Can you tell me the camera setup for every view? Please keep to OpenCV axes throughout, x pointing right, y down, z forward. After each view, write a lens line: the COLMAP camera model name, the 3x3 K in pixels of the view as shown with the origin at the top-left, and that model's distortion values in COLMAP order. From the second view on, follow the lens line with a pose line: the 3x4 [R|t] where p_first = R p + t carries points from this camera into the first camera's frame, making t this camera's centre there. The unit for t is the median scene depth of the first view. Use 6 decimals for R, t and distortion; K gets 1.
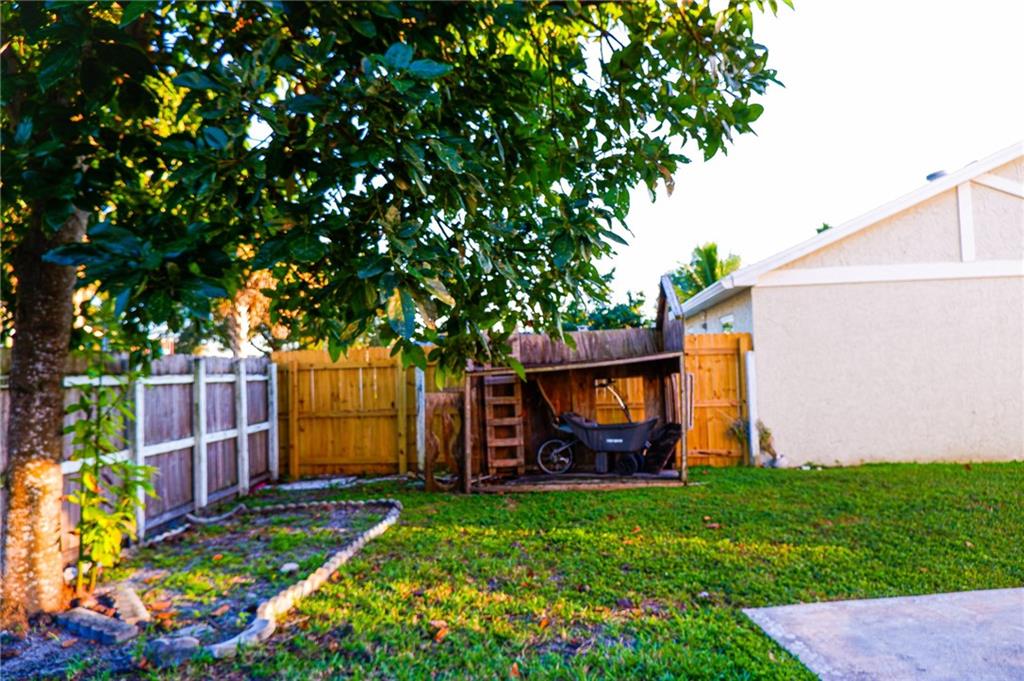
lens RADIAL K [[673.4, 0, 508.5], [0, 673.4, 340.4], [0, 0, 1]] dist [-0.009504, 0.001390]
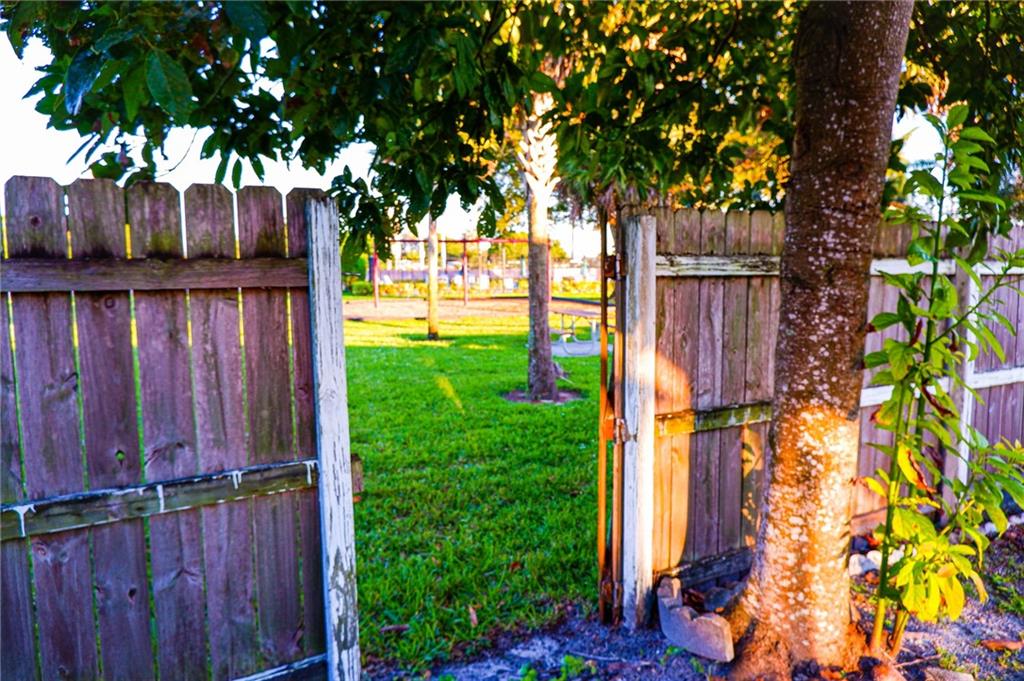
lens RADIAL K [[673.4, 0, 509.8], [0, 673.4, 340.1], [0, 0, 1]] dist [-0.009504, 0.001390]
pose [[0.503176, 0.116679, -0.856271, -0.360746], [0.029395, 0.987959, 0.151896, 0.029942], [0.863684, -0.101601, 0.493688, 0.508652]]
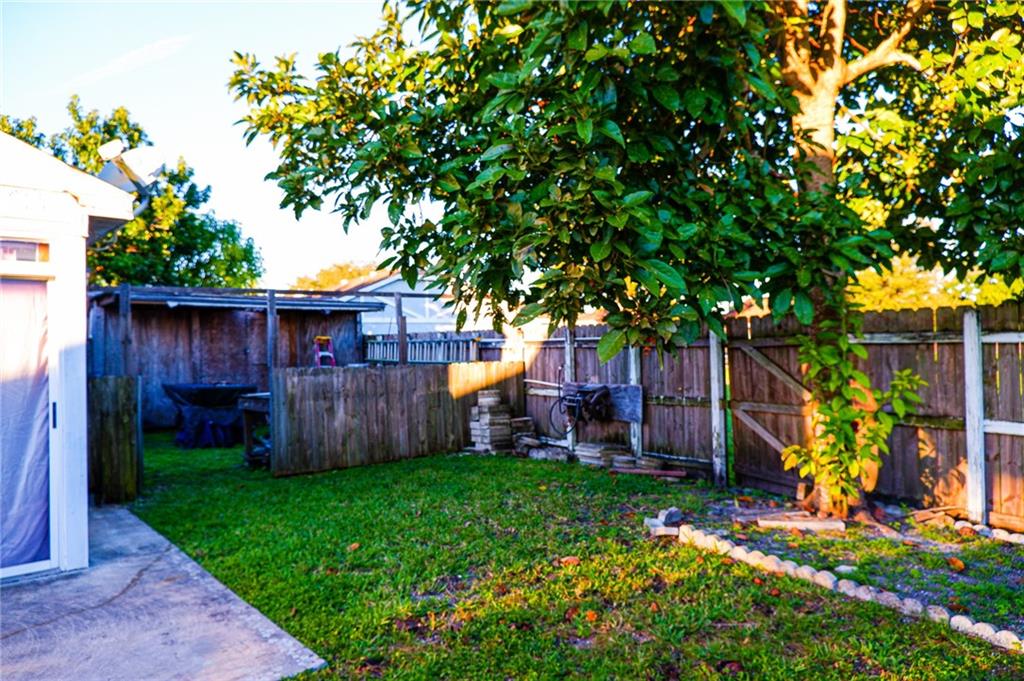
lens RADIAL K [[673.4, 0, 509.6], [0, 673.4, 345.7], [0, 0, 1]] dist [-0.009504, 0.001390]
pose [[-0.804206, 0.048501, -0.592368, 0.615123], [0.070309, 0.997430, -0.013786, 0.047712], [0.590177, -0.052735, -0.805549, 1.764533]]
